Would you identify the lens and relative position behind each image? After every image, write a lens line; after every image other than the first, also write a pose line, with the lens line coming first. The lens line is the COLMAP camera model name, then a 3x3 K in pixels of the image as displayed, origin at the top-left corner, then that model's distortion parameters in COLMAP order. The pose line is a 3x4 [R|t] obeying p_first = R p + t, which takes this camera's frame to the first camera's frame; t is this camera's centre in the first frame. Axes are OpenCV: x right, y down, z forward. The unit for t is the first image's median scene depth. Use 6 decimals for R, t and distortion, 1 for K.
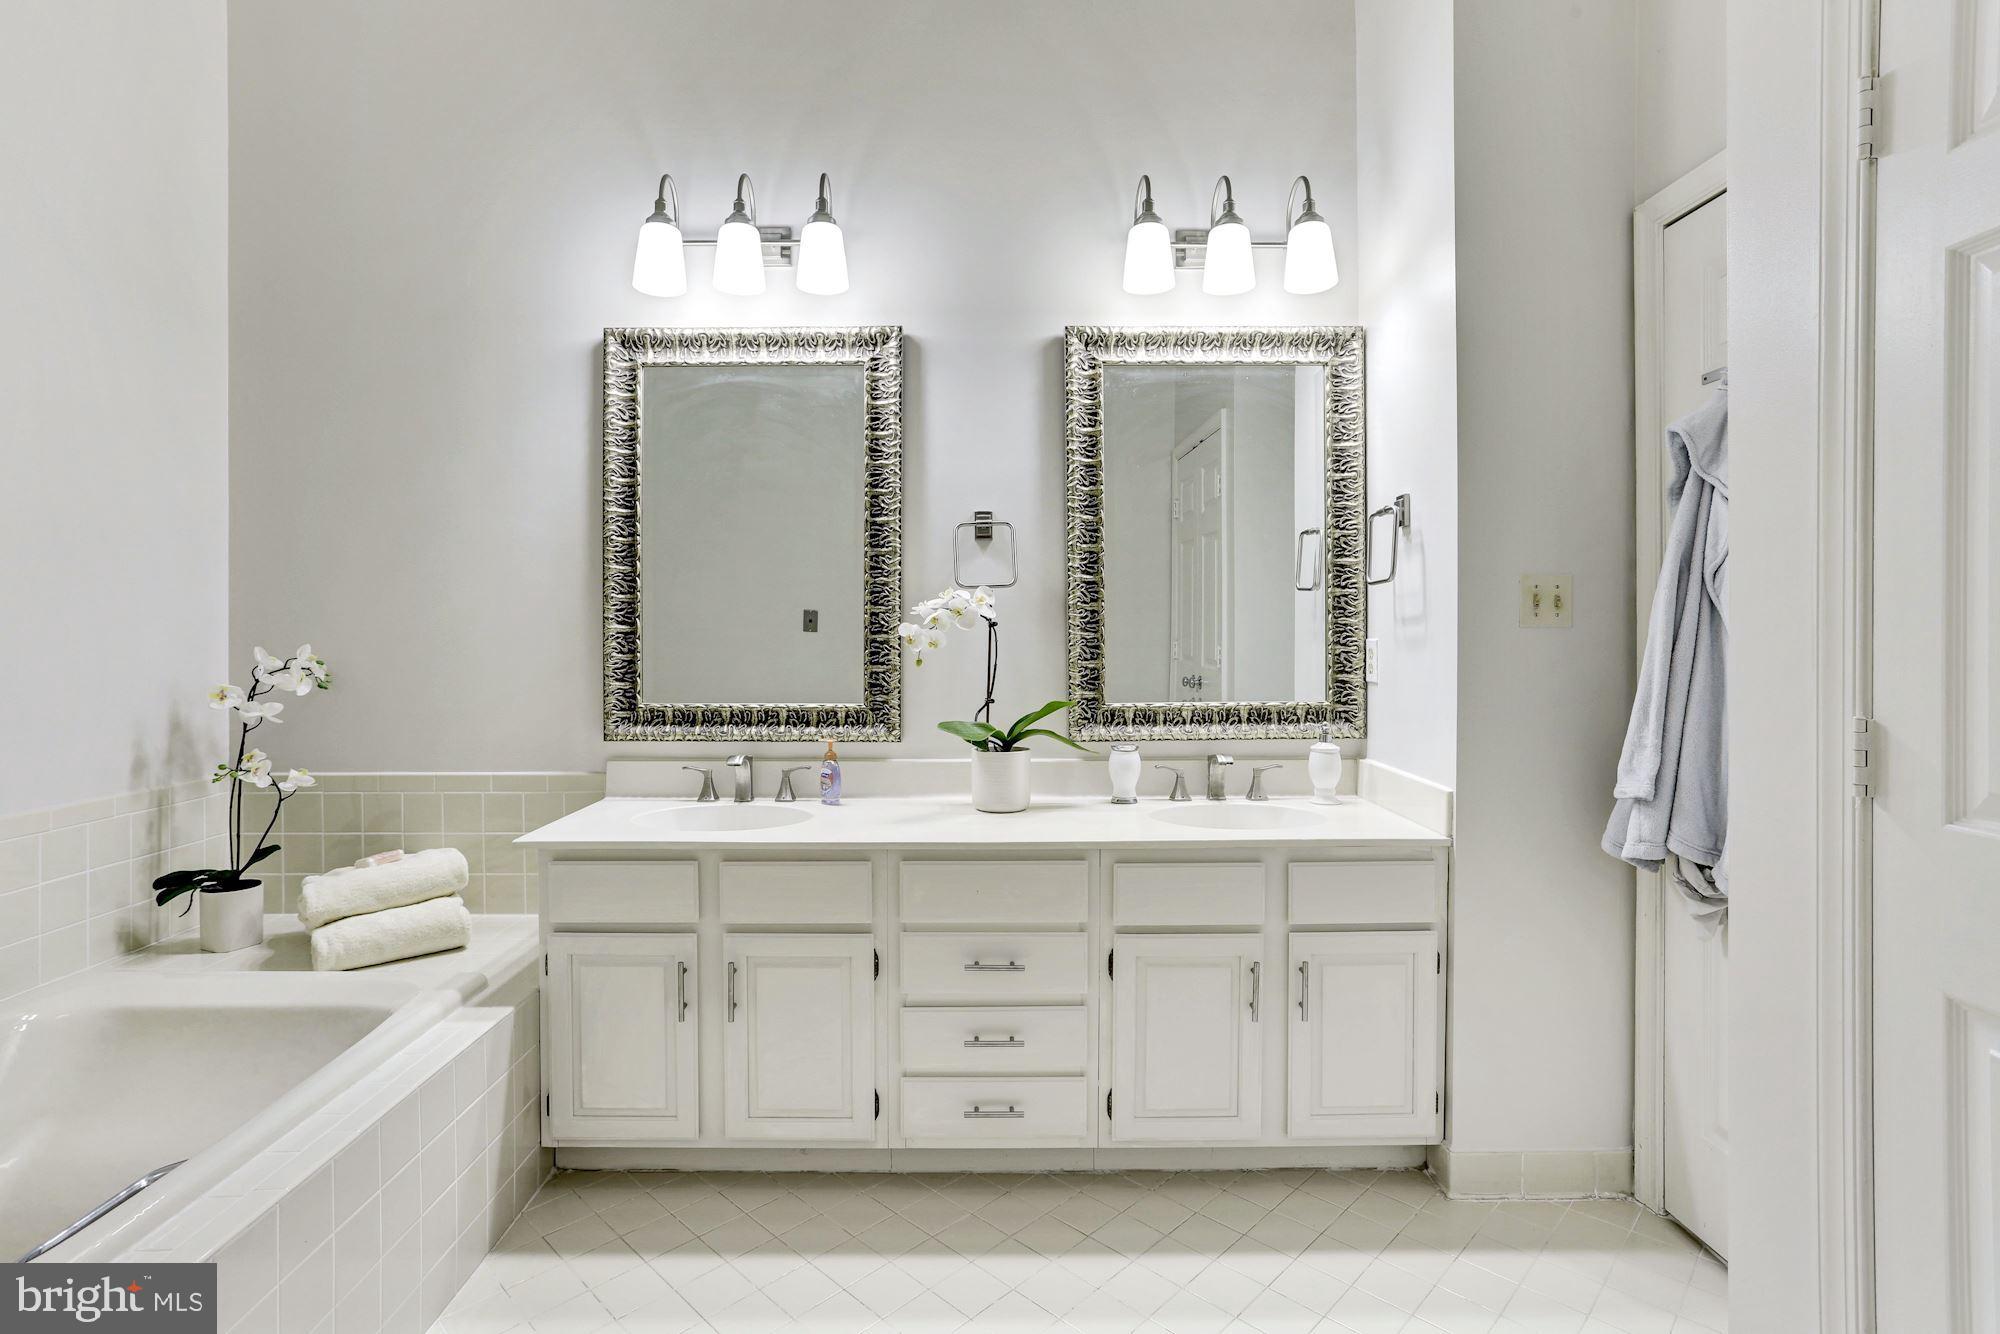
lens RADIAL K [[966.1, 0, 992.9], [0, 966.1, 638.9], [0, 0, 1]] dist [-0.052648, 0.035271]
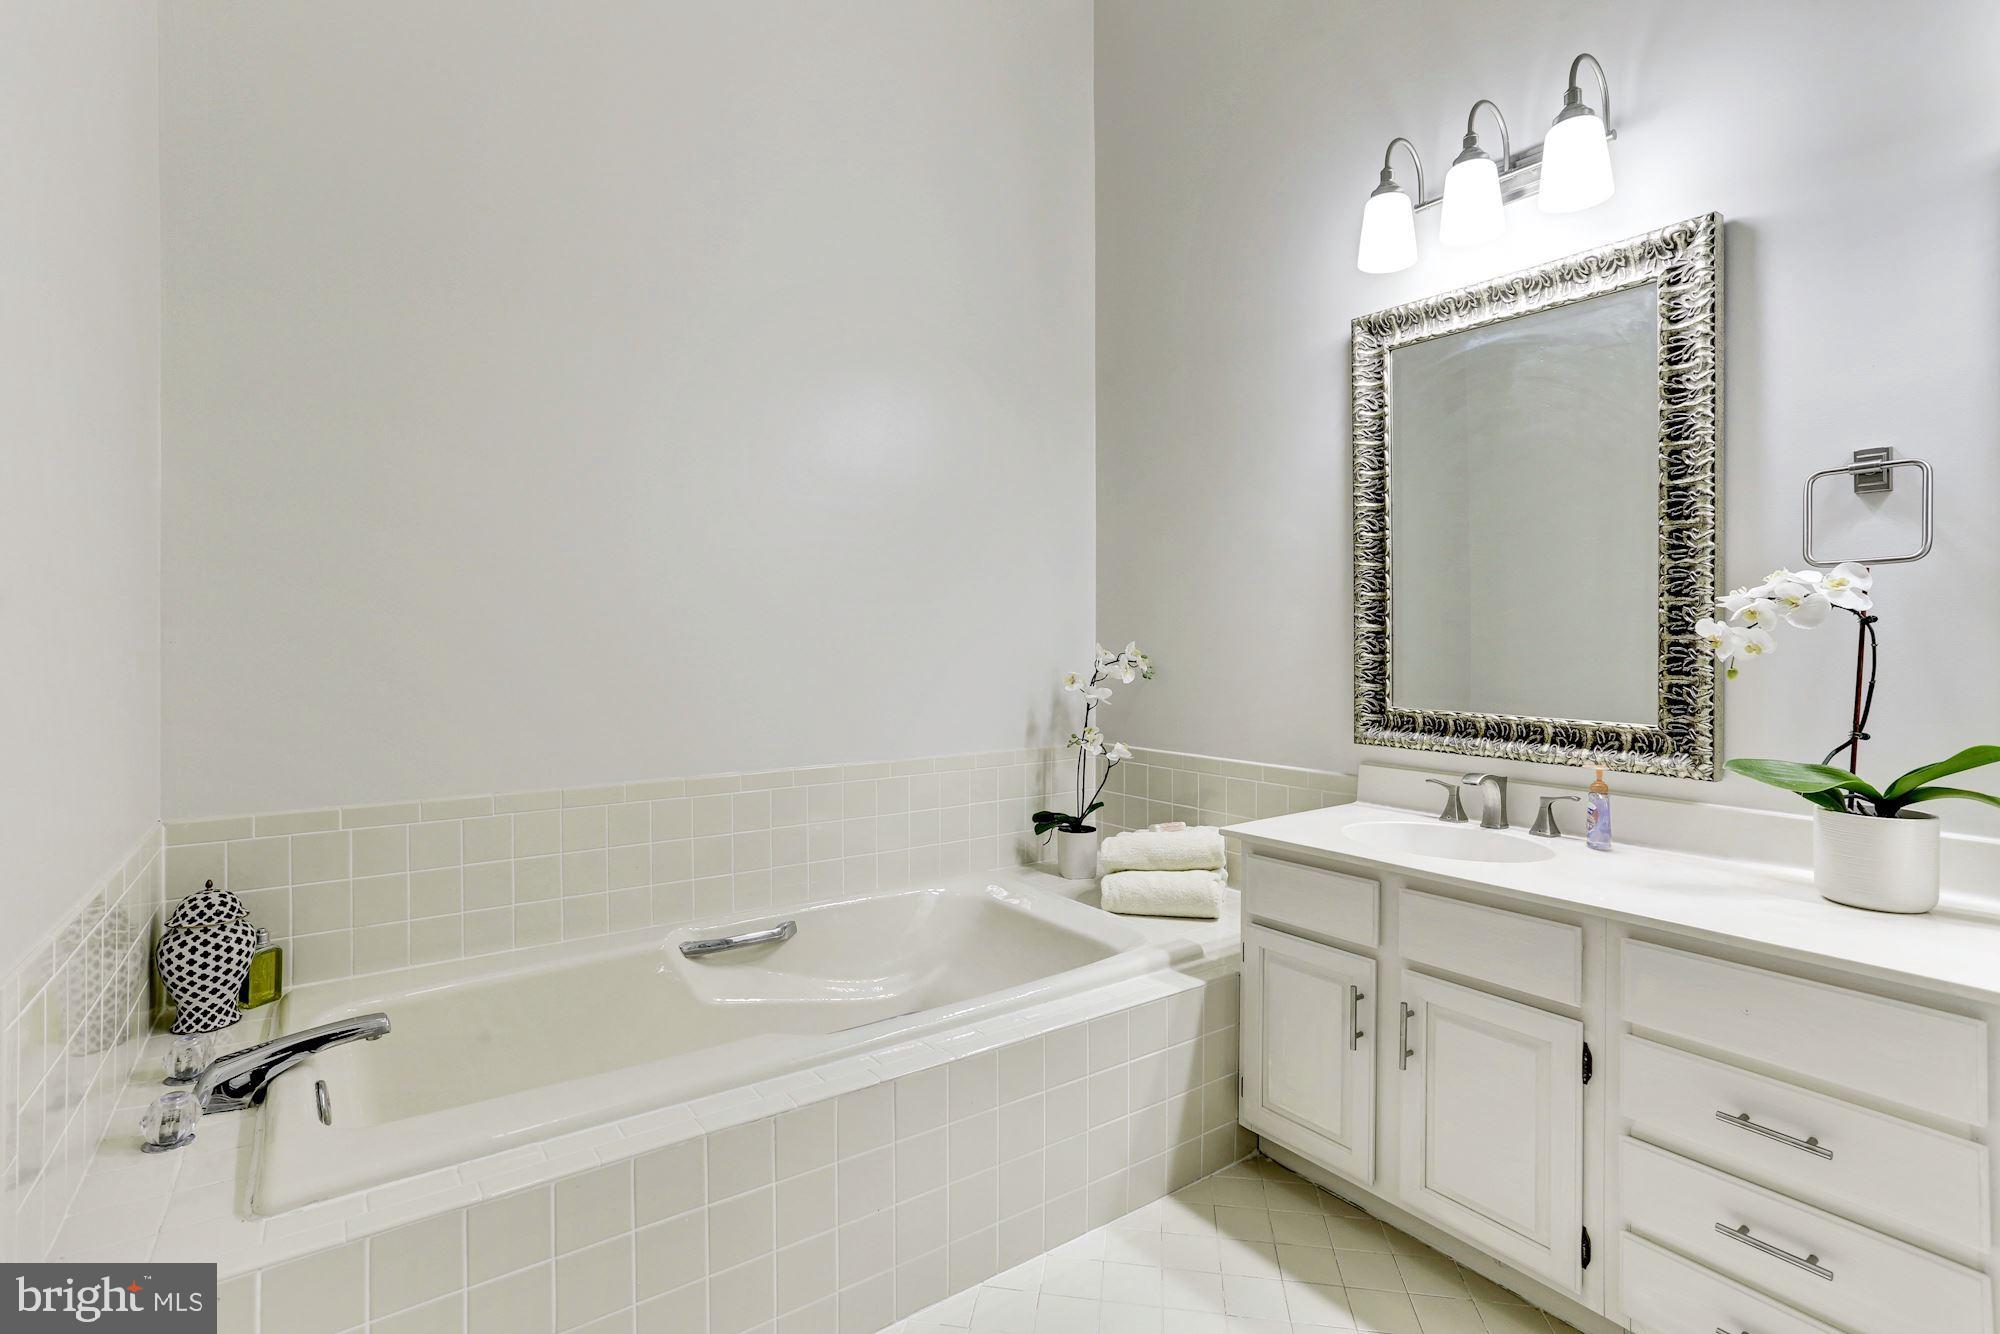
lens RADIAL K [[966.1, 0, 992.9], [0, 966.1, 638.9], [0, 0, 1]] dist [-0.052648, 0.035271]
pose [[0.574470, 0.006106, -0.818503, 0.180876], [-0.005561, 0.999978, 0.003558, -0.001066], [0.818507, 0.002508, 0.574492, 0.139205]]
